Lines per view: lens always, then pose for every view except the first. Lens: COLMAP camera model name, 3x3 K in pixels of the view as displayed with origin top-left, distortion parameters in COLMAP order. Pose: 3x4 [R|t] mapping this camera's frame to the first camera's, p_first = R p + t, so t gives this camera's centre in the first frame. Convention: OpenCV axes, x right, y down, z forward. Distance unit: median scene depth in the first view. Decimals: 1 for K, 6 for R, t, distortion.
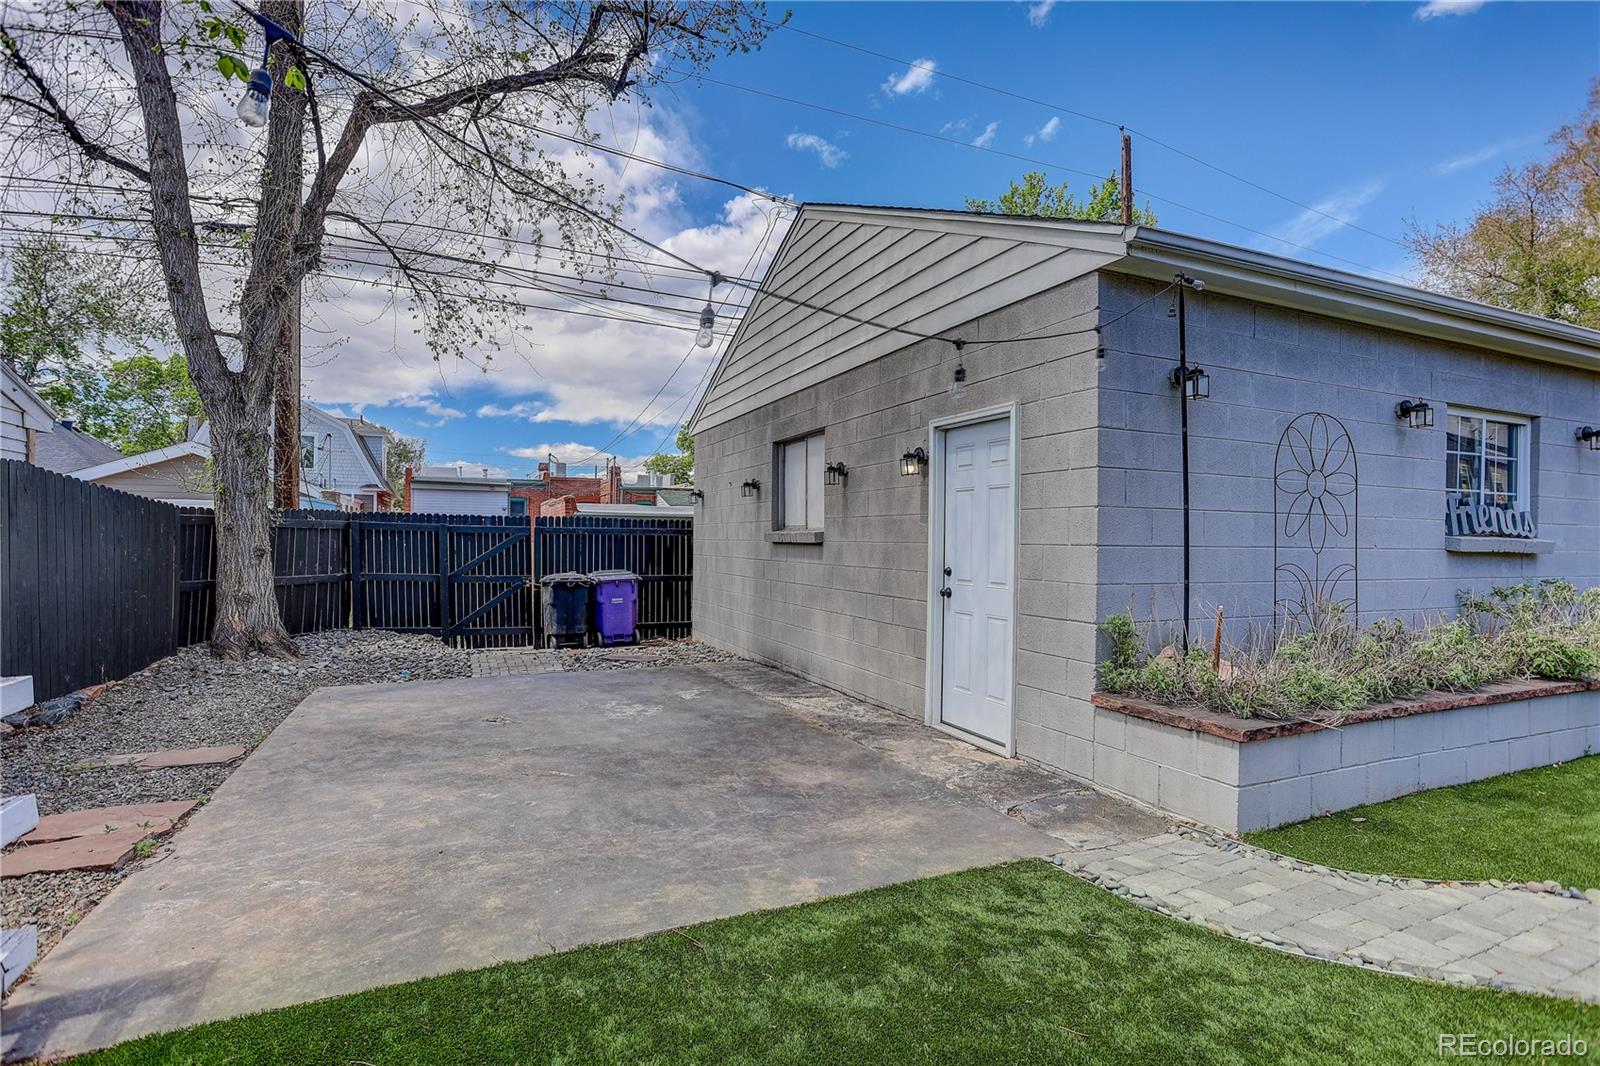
lens RADIAL K [[780.2, 0, 787.2], [0, 780.2, 534.9], [0, 0, 1]] dist [-0.060695, 0.028875]
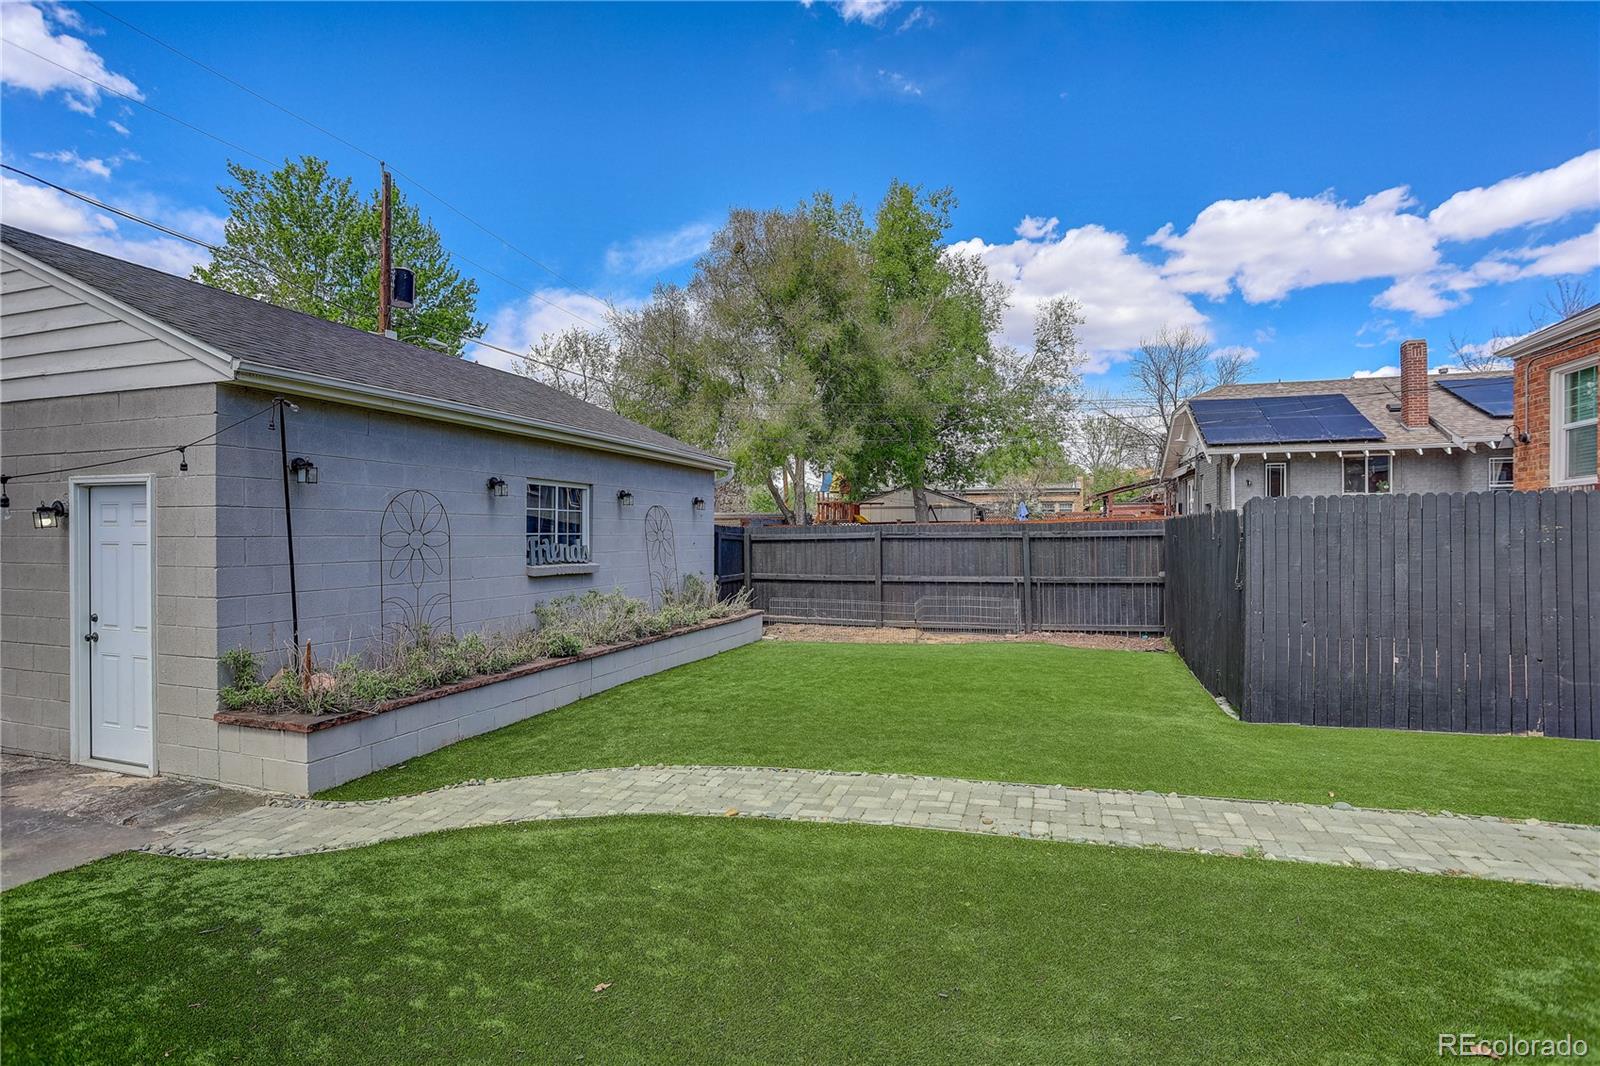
lens RADIAL K [[780.2, 0, 787.2], [0, 780.2, 534.9], [0, 0, 1]] dist [-0.060695, 0.028875]
pose [[0.673304, -0.011956, 0.739269, 0.106301], [0.002450, 0.999900, 0.013940, -0.106634], [-0.739362, -0.007574, 0.673265, -0.555896]]
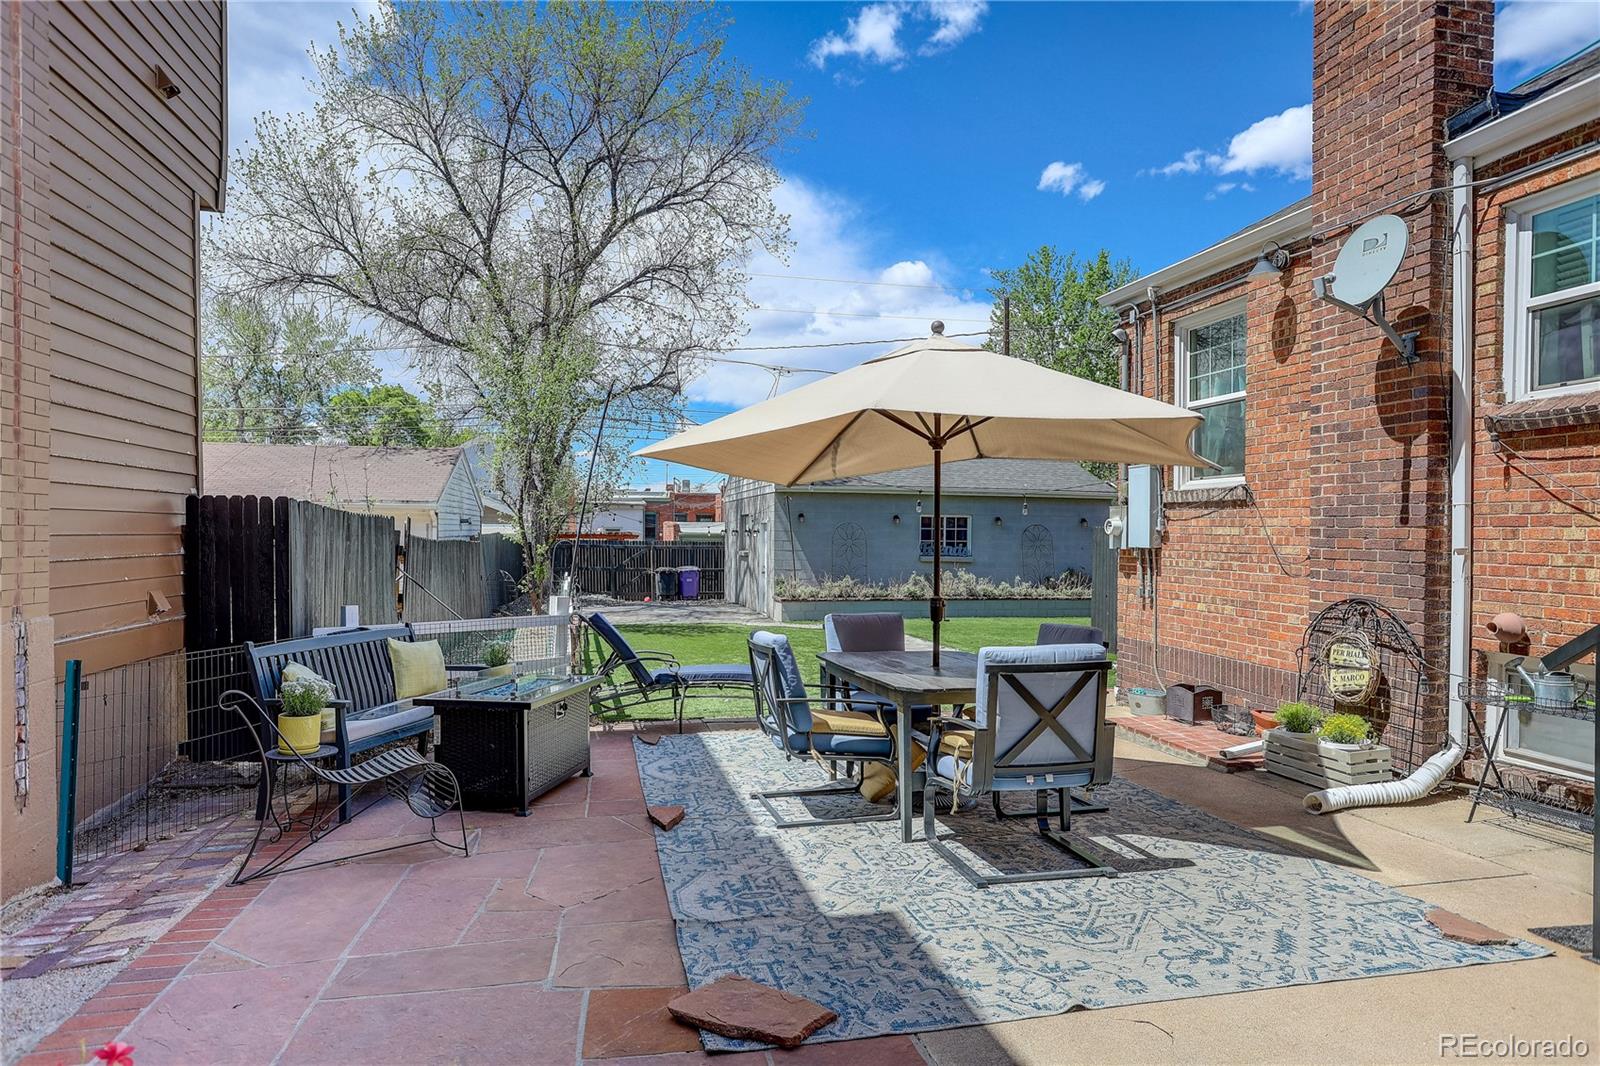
lens RADIAL K [[901.4, 0, 795.6], [0, 901.4, 535.2], [0, 0, 1]] dist [-0.051752, 0.047131]
pose [[0.982673, 0.000508, -0.185345, 1.402936], [0.000976, 0.999968, 0.007919, -0.152276], [0.185343, -0.007963, 0.982642, -3.640396]]
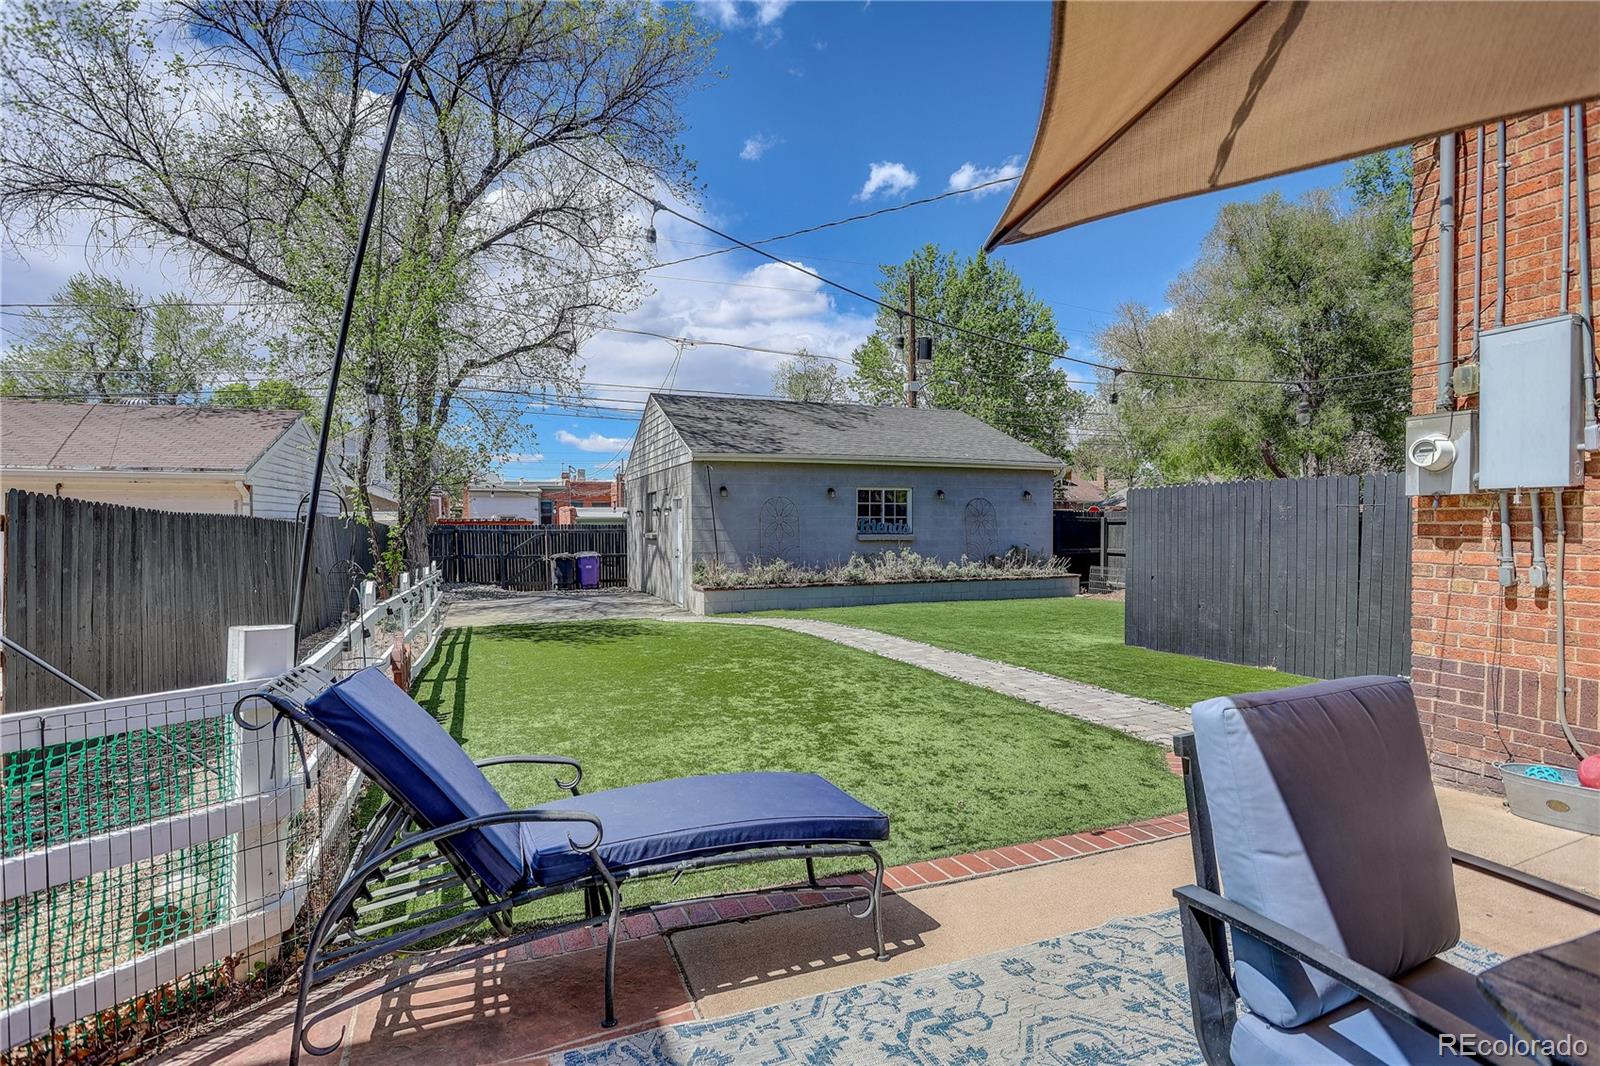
lens RADIAL K [[780.2, 0, 787.2], [0, 780.2, 534.9], [0, 0, 1]] dist [-0.060695, 0.028875]
pose [[0.998759, -0.013360, -0.047988, 1.003708], [0.014479, 0.999630, 0.023034, -0.088782], [0.047662, -0.023700, 0.998582, -2.461252]]
